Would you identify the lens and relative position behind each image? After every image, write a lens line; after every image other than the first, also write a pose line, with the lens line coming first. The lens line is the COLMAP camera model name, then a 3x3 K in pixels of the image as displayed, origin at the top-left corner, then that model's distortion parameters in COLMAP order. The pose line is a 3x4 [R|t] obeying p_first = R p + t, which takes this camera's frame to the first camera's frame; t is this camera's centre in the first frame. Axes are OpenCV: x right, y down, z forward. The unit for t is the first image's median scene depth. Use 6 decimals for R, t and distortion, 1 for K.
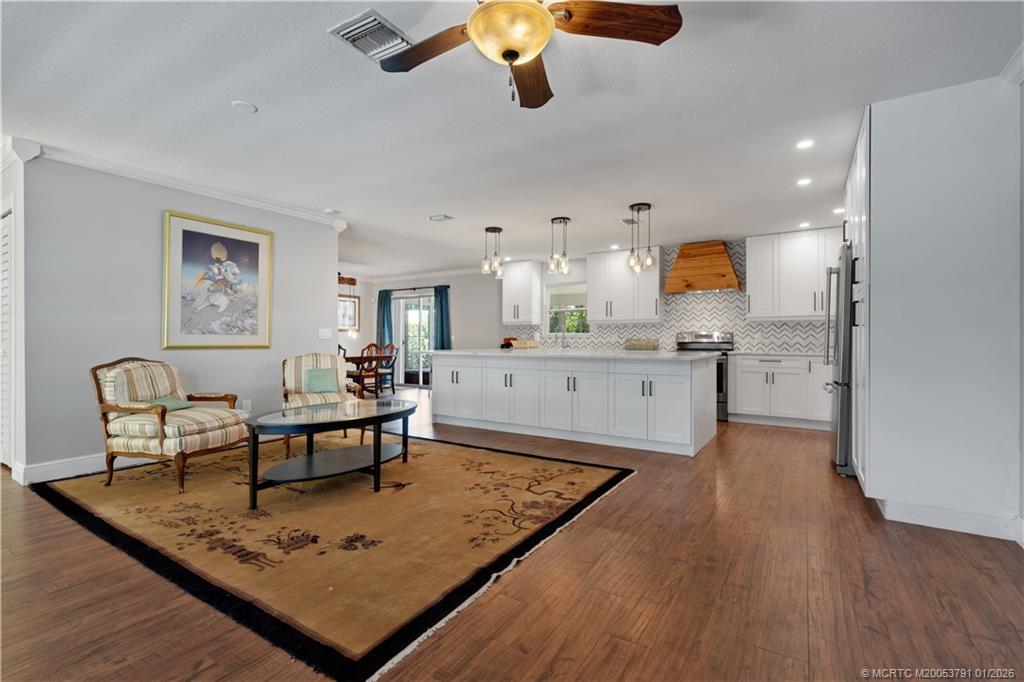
lens RADIAL K [[453.2, 0, 528.1], [0, 453.2, 339.3], [0, 0, 1]] dist [0.001157, -0.000037]
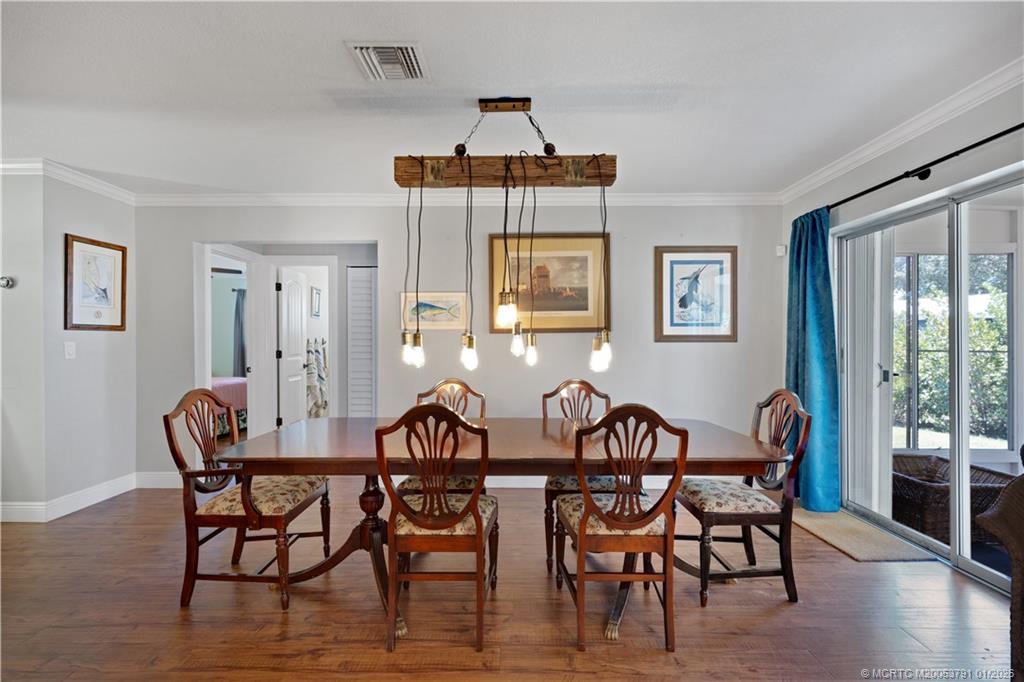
lens RADIAL K [[445.0, 0, 512.0], [0, 445.0, 341.0], [0, 0, 1]] dist [-0.000150, -0.000141]
pose [[0.492408, -0.003952, -0.870356, -0.145290], [0.002621, 0.999992, -0.003058, -0.016846], [0.870361, -0.000775, 0.492414, 0.663425]]
